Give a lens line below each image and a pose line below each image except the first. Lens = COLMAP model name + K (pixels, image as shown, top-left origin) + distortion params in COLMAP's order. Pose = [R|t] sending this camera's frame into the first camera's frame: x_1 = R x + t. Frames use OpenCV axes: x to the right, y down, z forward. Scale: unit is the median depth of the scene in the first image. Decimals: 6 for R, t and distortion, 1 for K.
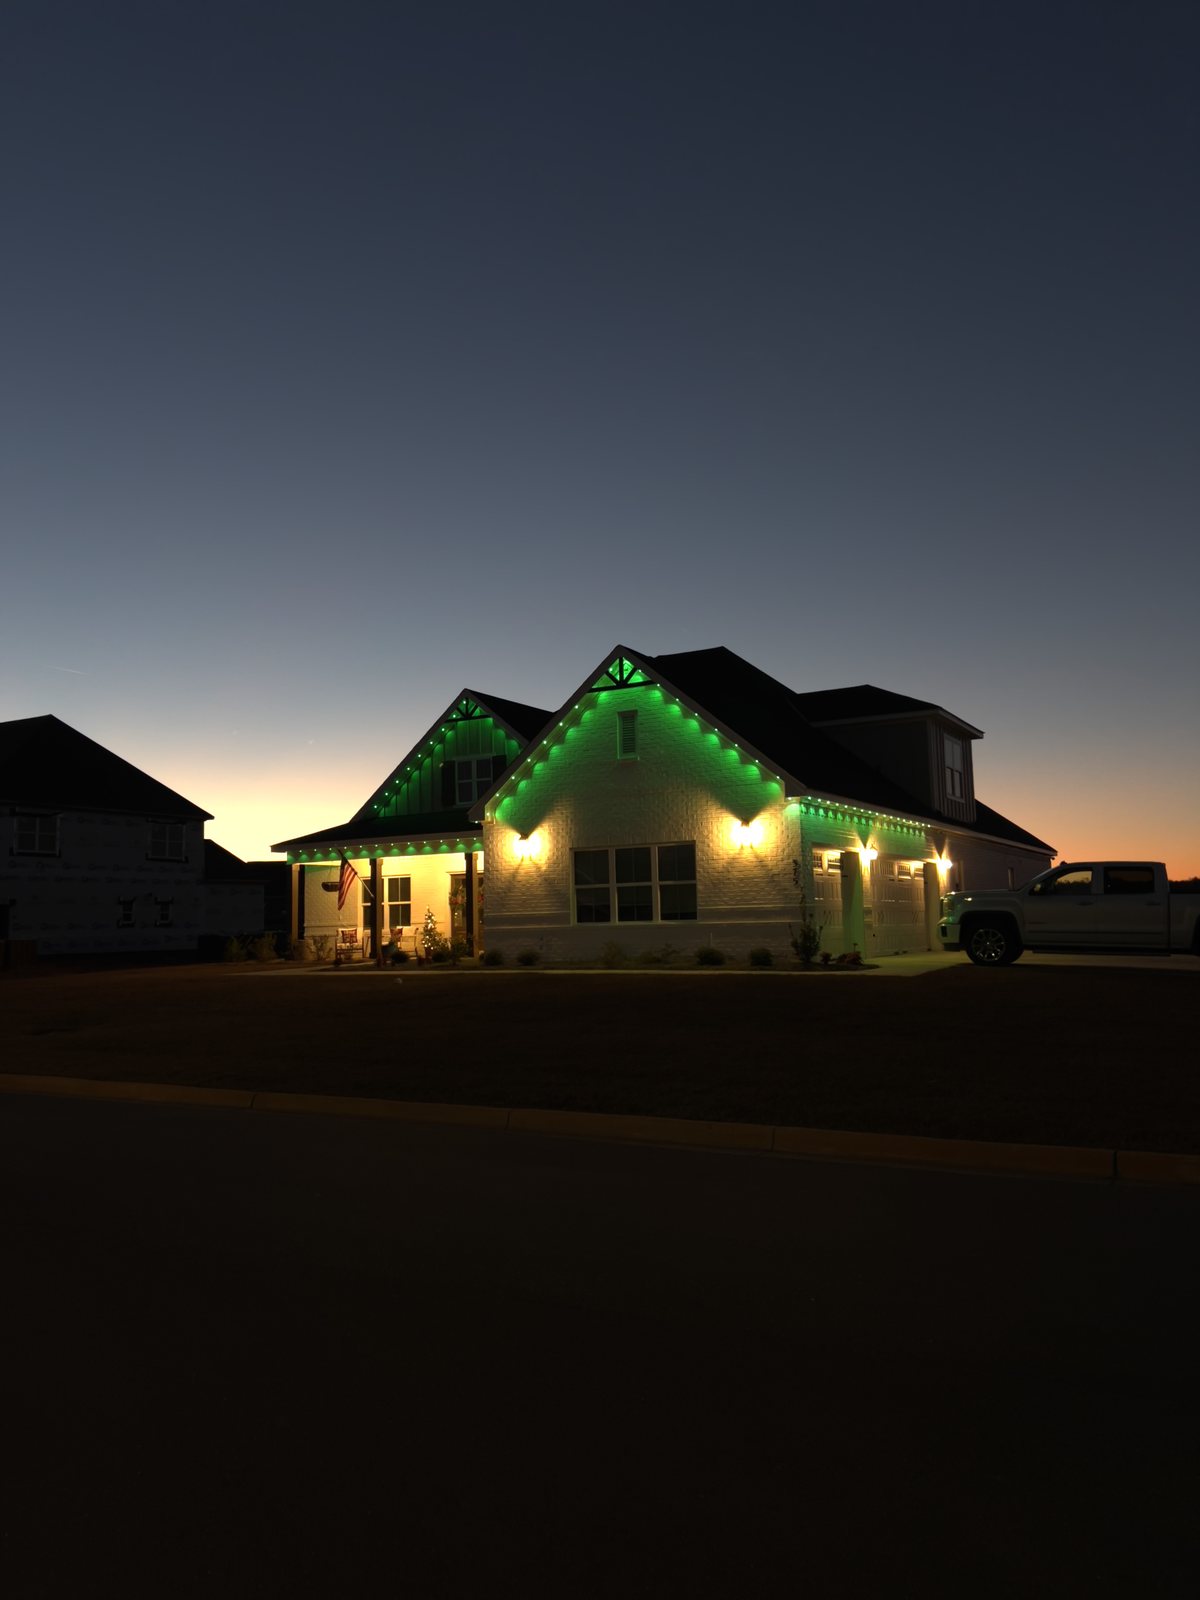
lens RADIAL K [[1197.1, 0, 602.7], [0, 1197.1, 786.3], [0, 0, 1]] dist [0.029367, -0.047414]
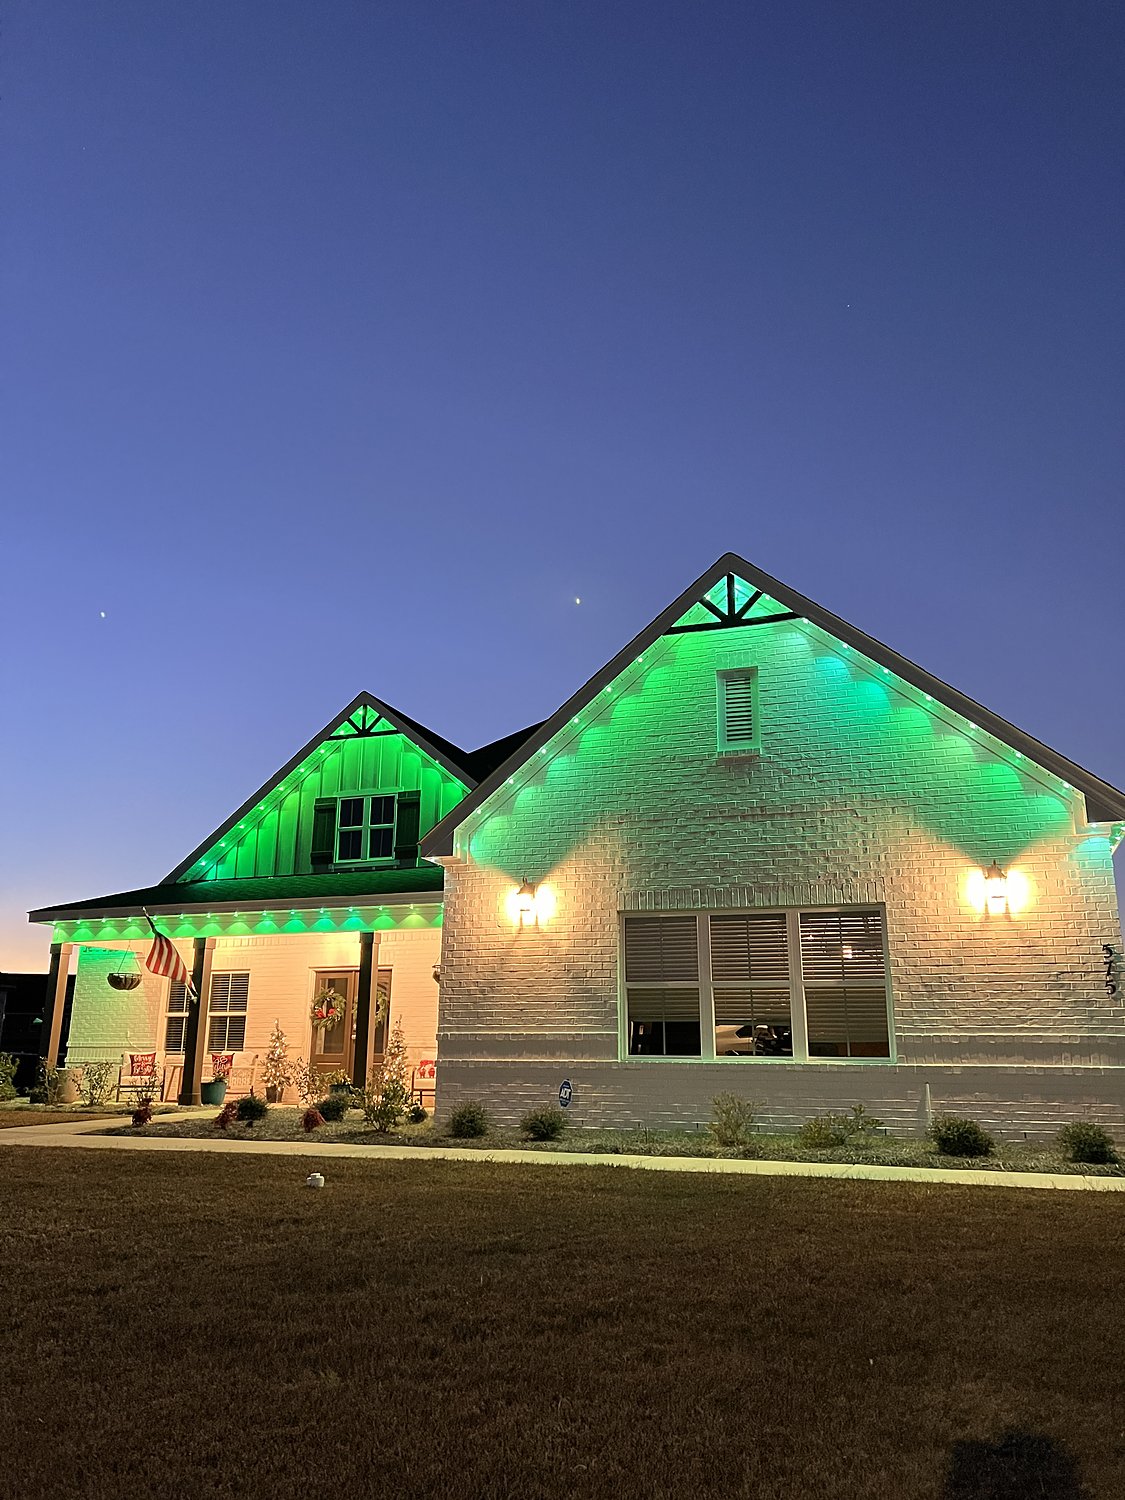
lens RADIAL K [[1122.3, 0, 552.1], [0, 1122.3, 737.3], [0, 0, 1]] dist [0.029367, -0.047414]
pose [[0.985388, 0.077597, 0.151623, -0.140358], [-0.051649, 0.984410, -0.168133, 0.061039], [-0.162305, 0.157846, 0.974034, 0.498194]]
